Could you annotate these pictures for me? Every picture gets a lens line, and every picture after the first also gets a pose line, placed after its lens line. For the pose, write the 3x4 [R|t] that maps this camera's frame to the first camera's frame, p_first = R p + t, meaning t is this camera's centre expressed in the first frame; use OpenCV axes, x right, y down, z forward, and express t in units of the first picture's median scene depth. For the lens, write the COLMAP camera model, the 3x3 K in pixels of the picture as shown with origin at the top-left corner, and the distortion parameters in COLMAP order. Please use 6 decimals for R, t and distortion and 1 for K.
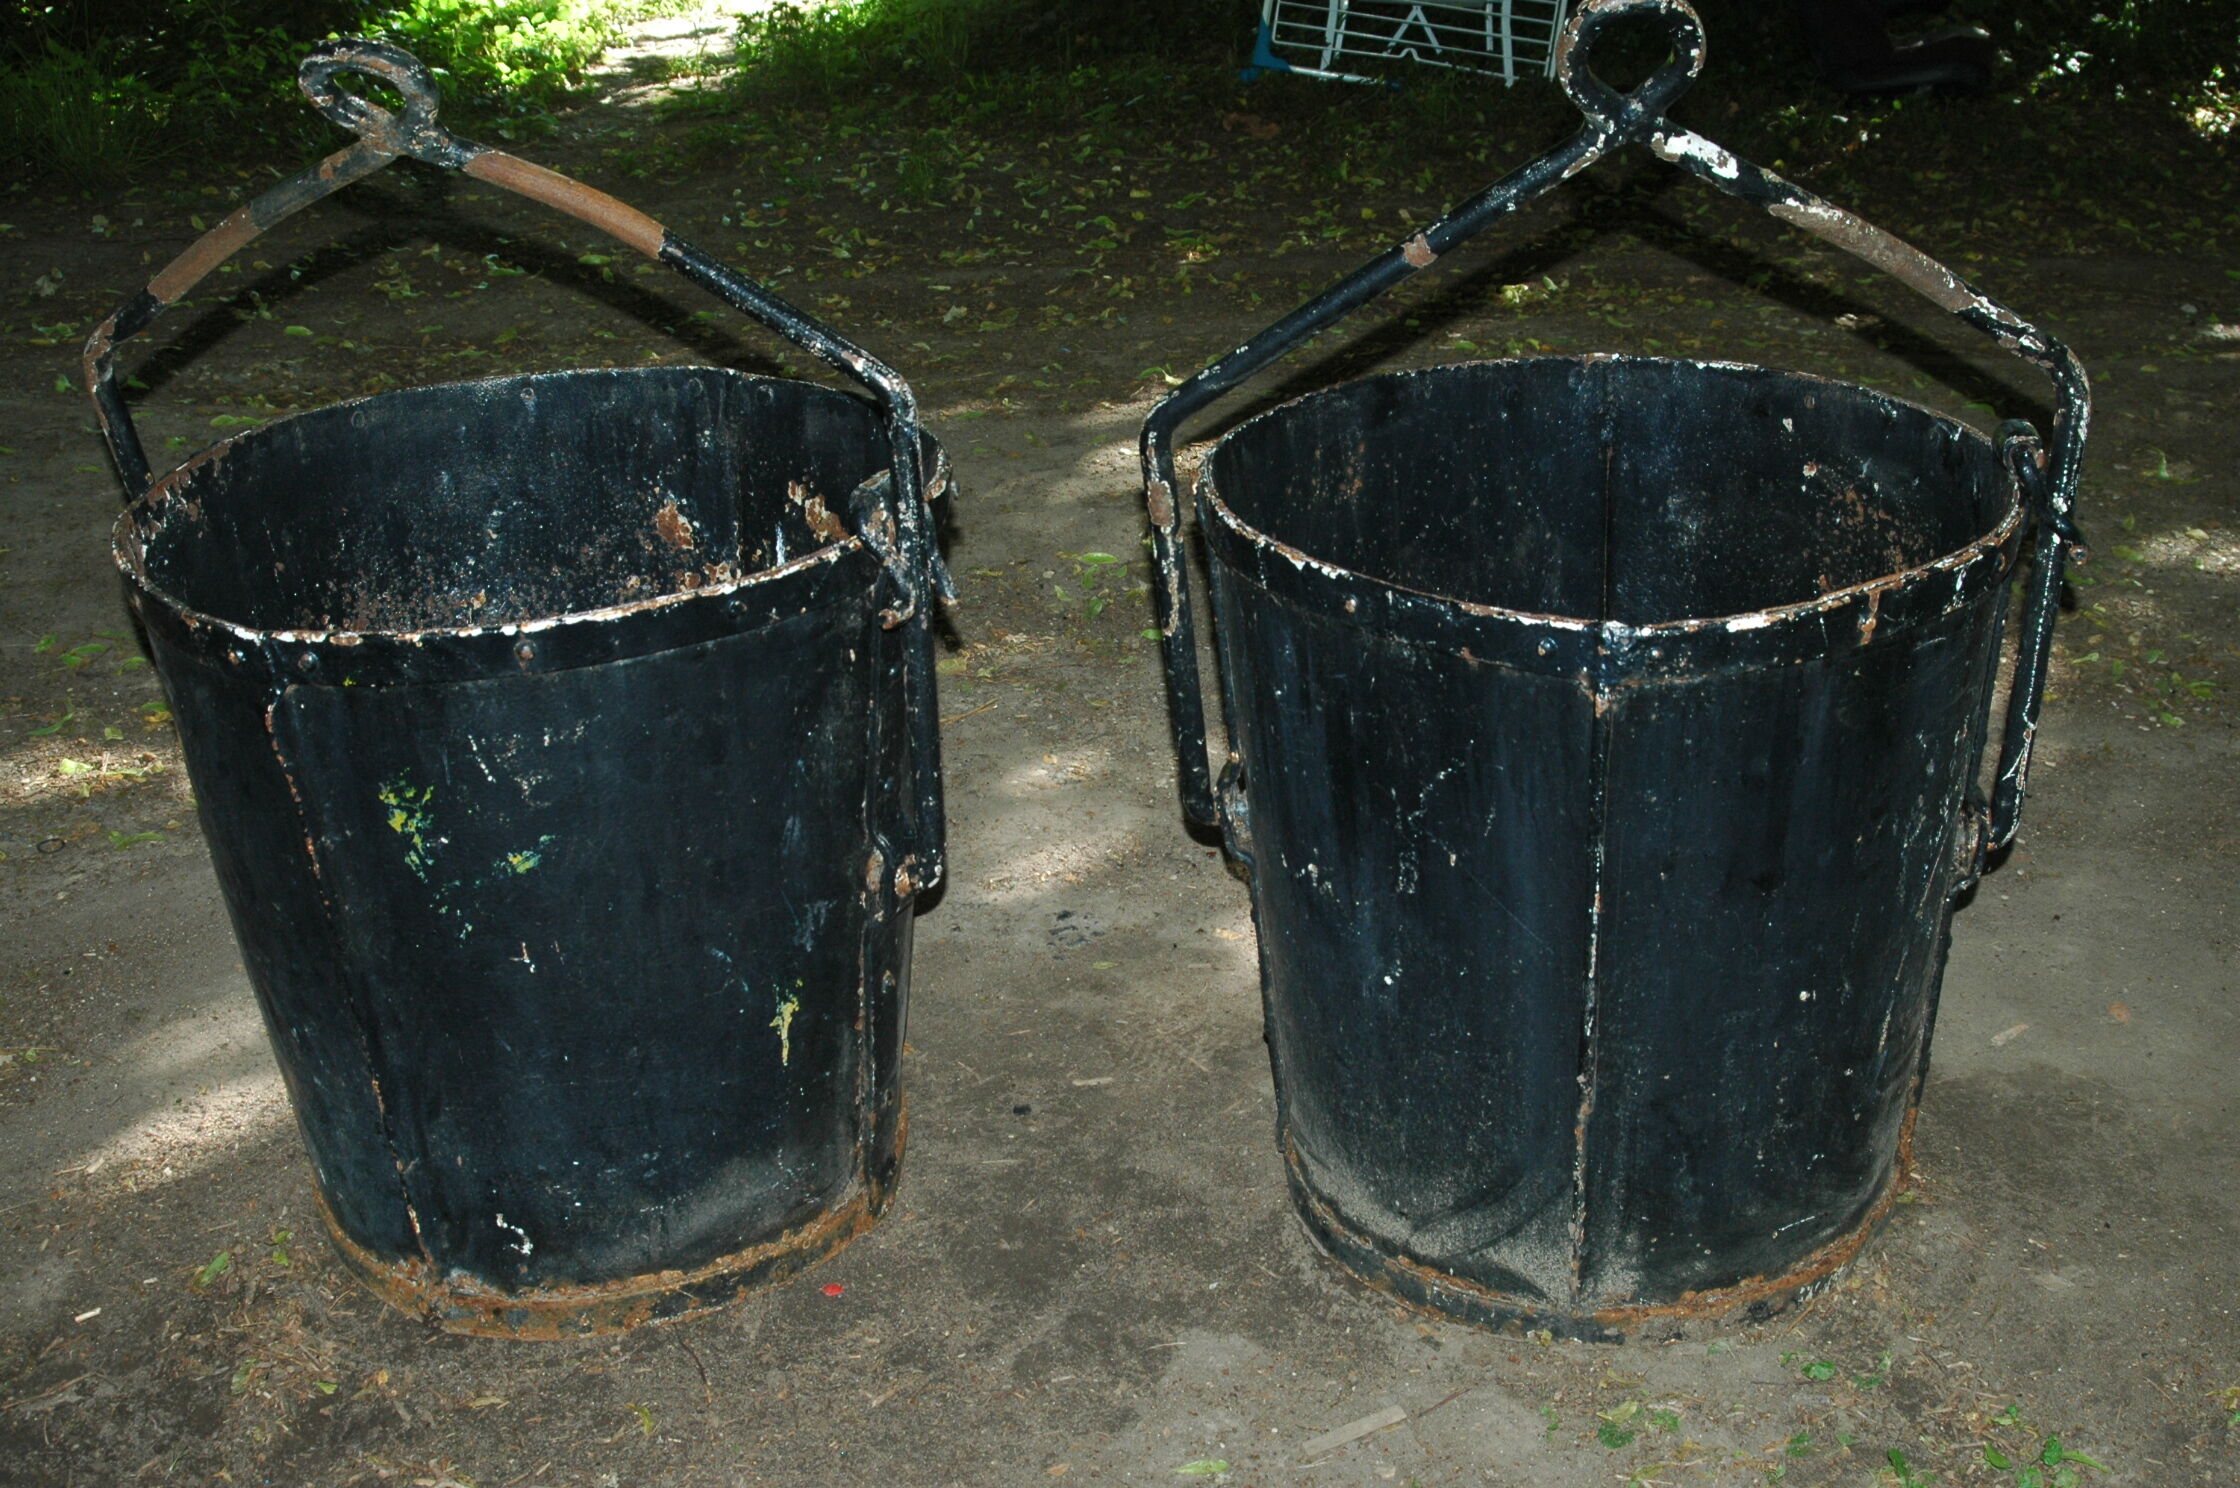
lens RADIAL K [[2718.3, 0, 1119.1], [0, 2718.3, 740.8], [0, 0, 1]] dist [-0.114843, 0.000000]
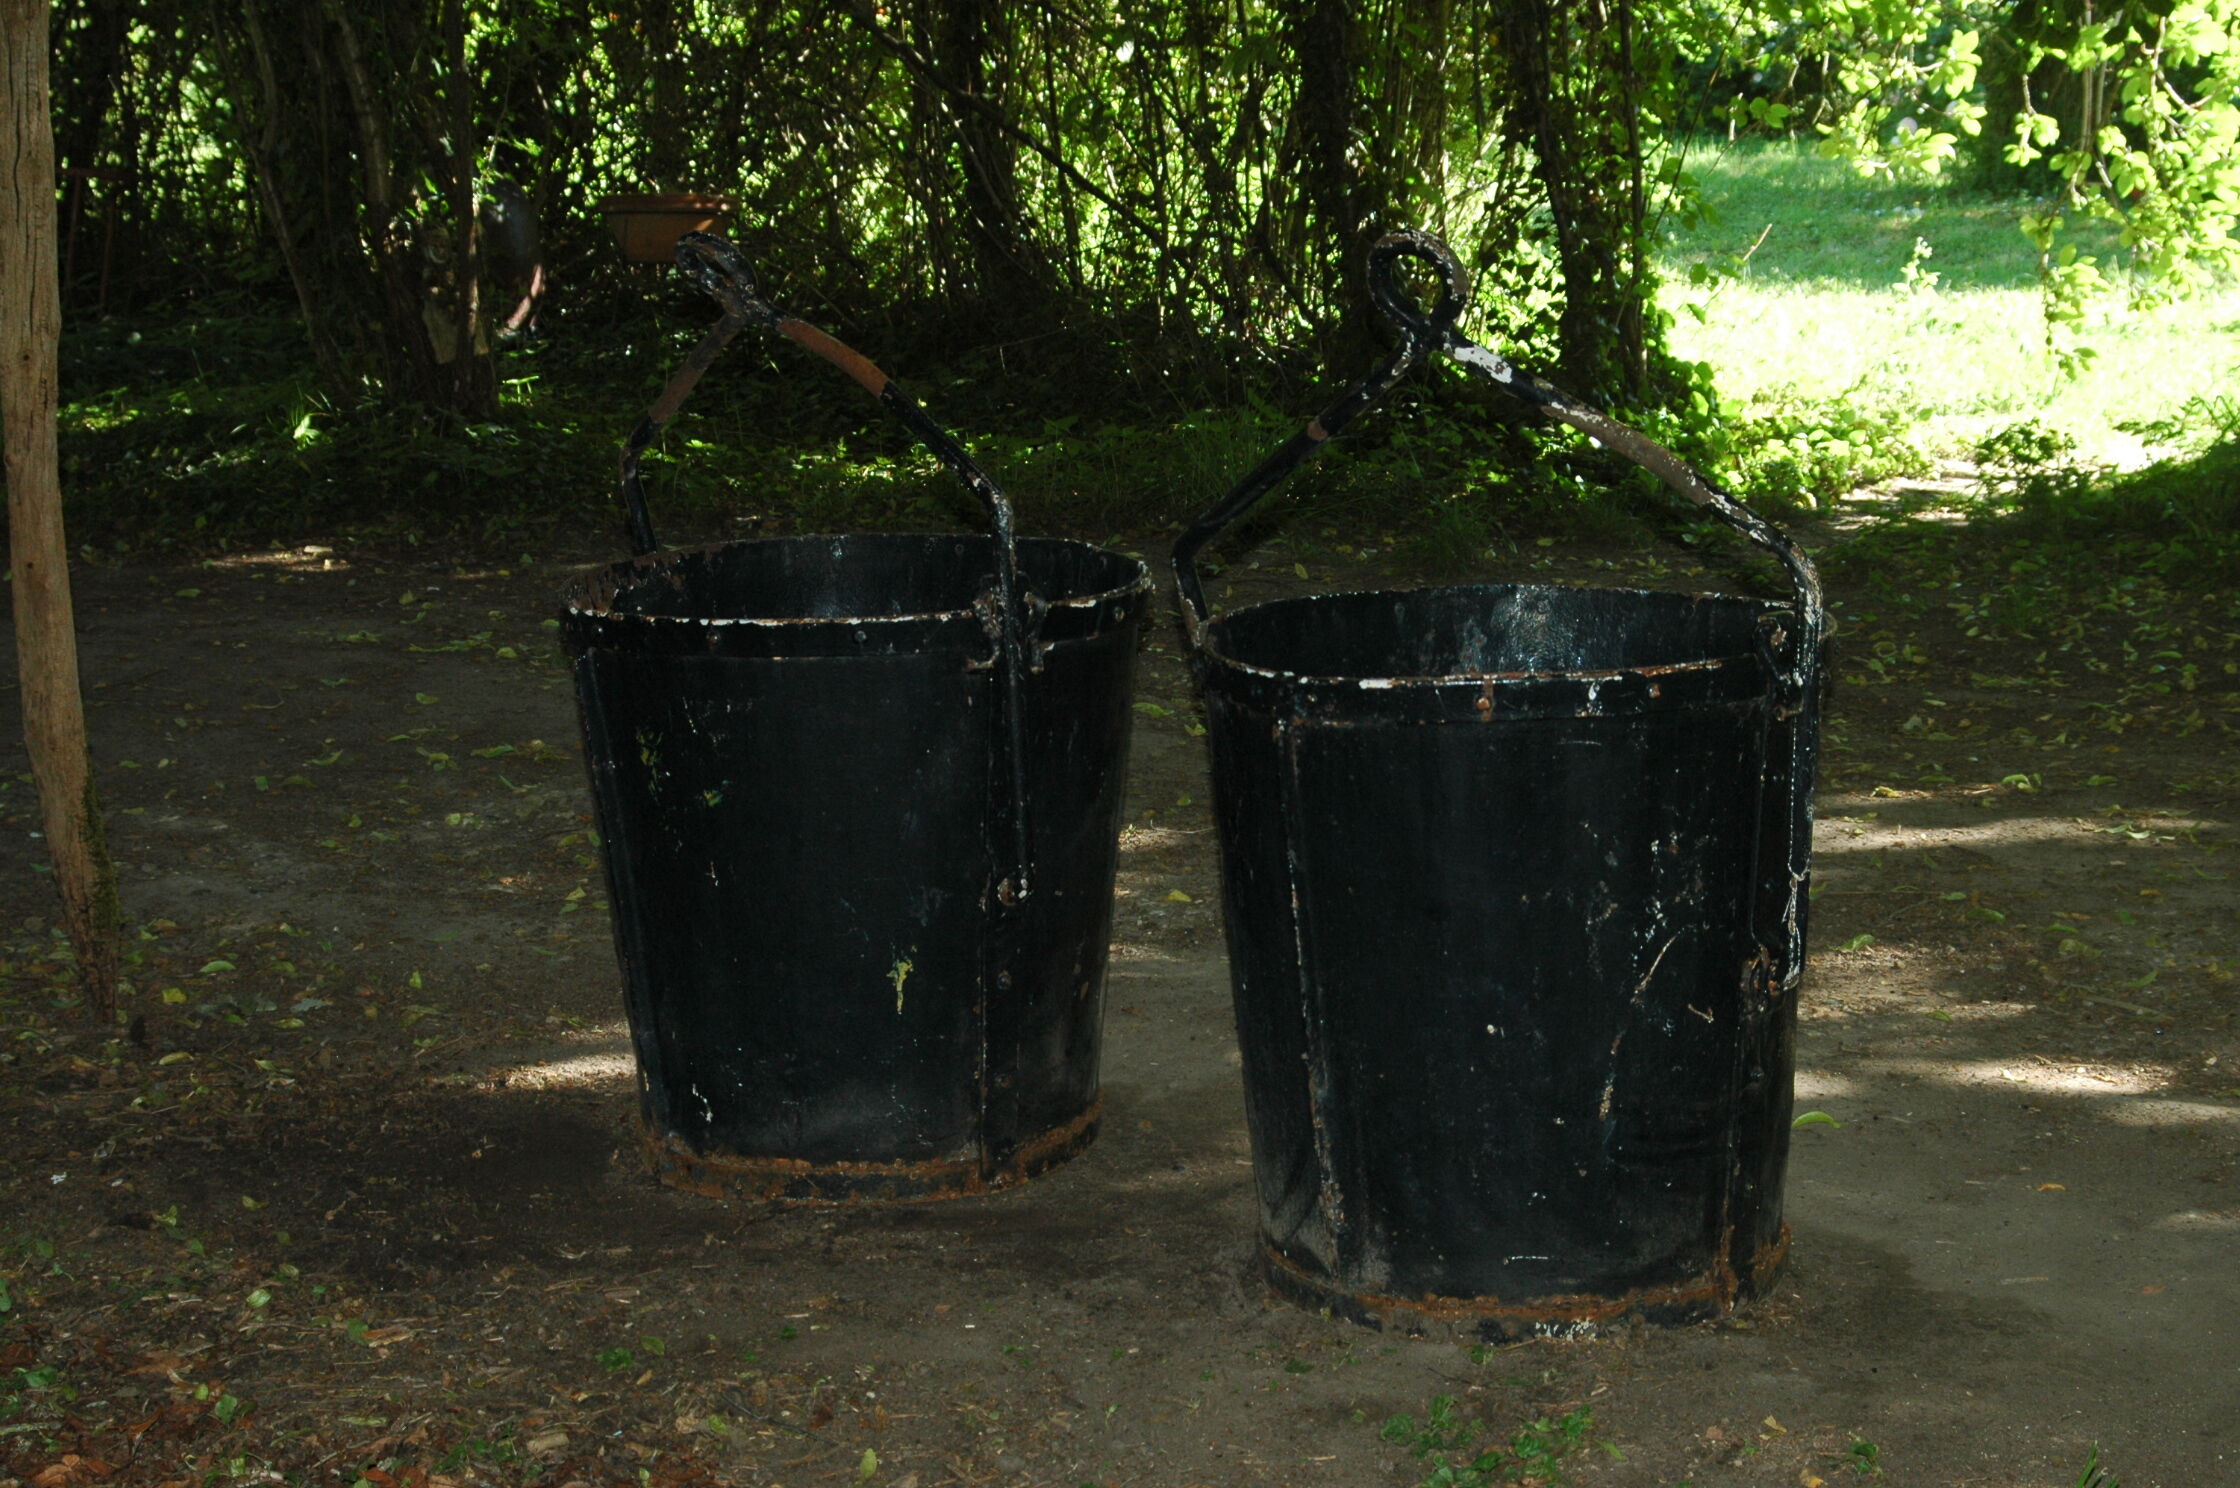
lens RADIAL K [[3892.4, 0, 1120.5], [0, 3892.4, 746.6], [0, 0, 1]] dist [-0.025385, 0.000000]
pose [[0.832260, 0.112984, -0.542750, 0.994023], [-0.228207, 0.962040, -0.149669, 0.256992], [0.505237, 0.248423, 0.826451, -0.553700]]
